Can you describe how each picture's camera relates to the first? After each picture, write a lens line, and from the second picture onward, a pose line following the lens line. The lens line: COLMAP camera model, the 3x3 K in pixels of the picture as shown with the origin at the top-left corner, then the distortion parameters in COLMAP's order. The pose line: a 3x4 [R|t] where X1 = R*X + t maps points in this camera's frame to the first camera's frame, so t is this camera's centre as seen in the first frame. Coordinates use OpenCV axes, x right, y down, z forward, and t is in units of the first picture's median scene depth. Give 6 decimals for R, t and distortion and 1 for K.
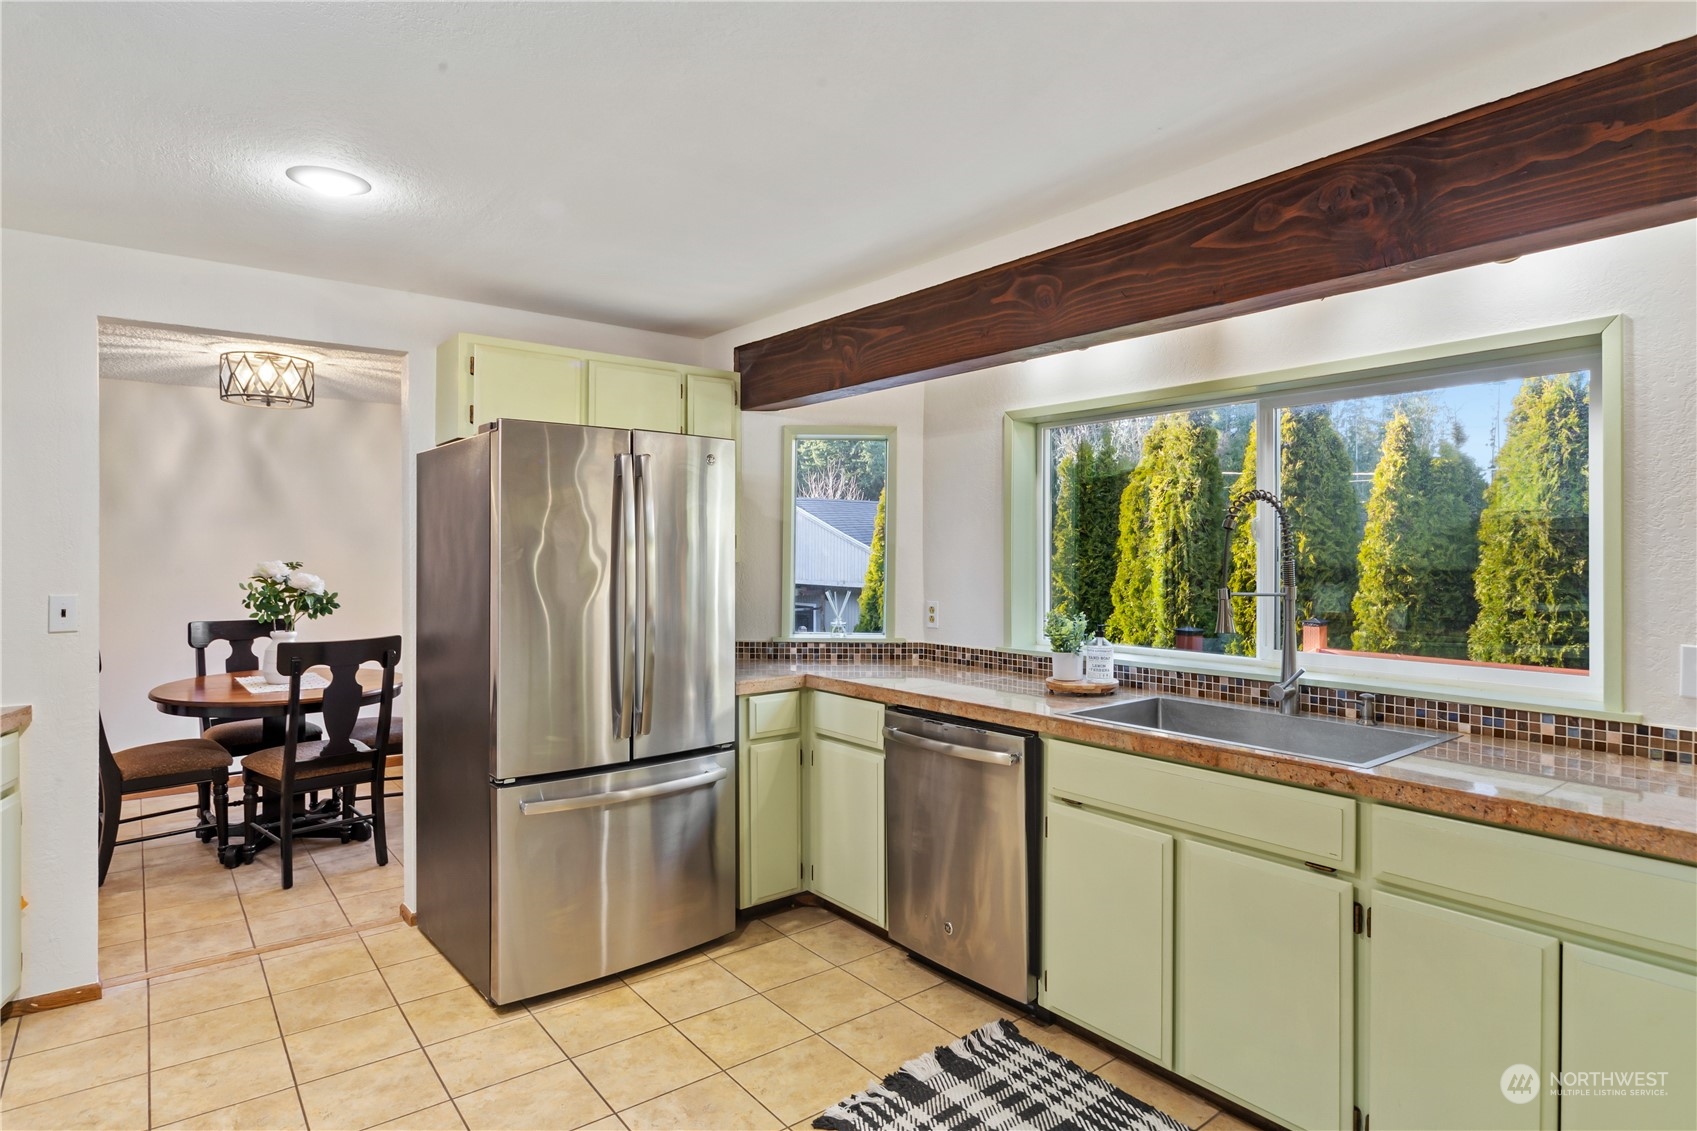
lens RADIAL K [[890.5, 0, 851.9], [0, 890.5, 554.5], [0, 0, 1]] dist [-0.002270, -0.000532]
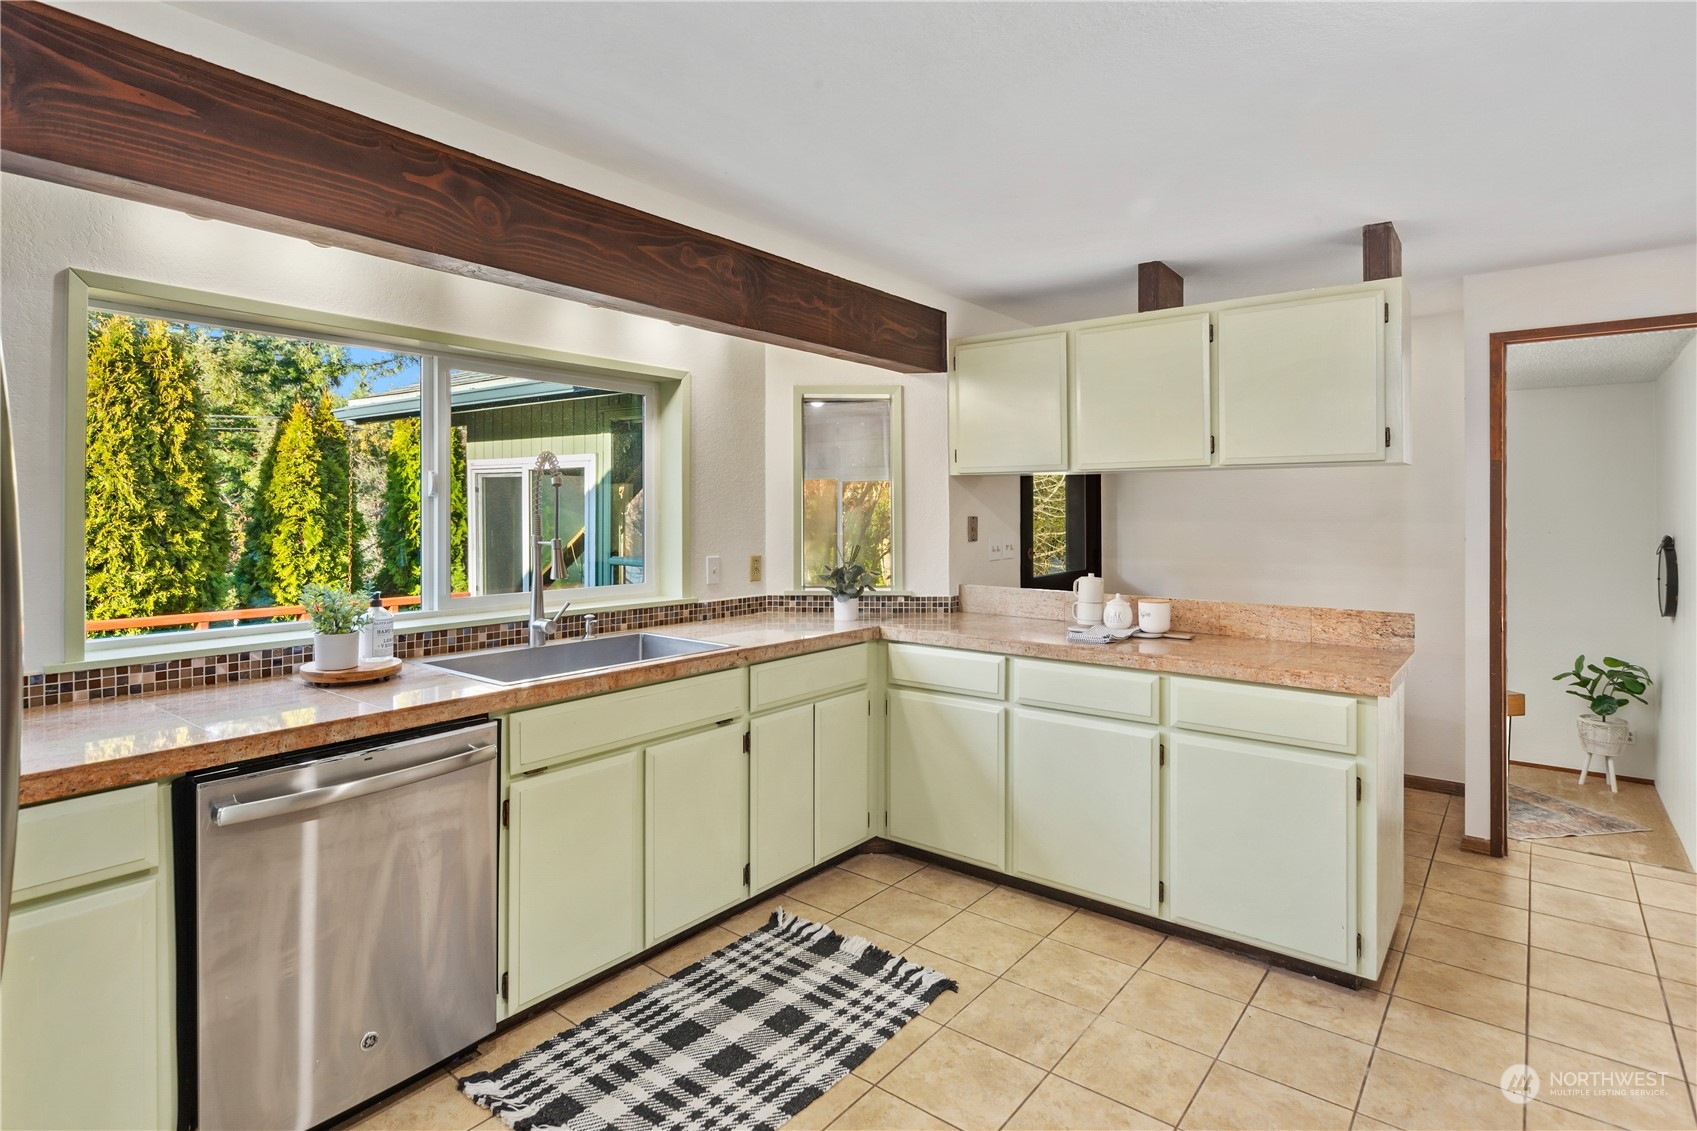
lens RADIAL K [[880.1, 0, 816.0], [0, 880.1, 511.9], [0, 0, 1]] dist [0.003605, -0.000224]
pose [[-0.203067, -0.005078, 0.979152, -0.692794], [-0.002790, 0.999985, 0.004608, -0.001759], [-0.979161, -0.001796, -0.203079, 0.859606]]
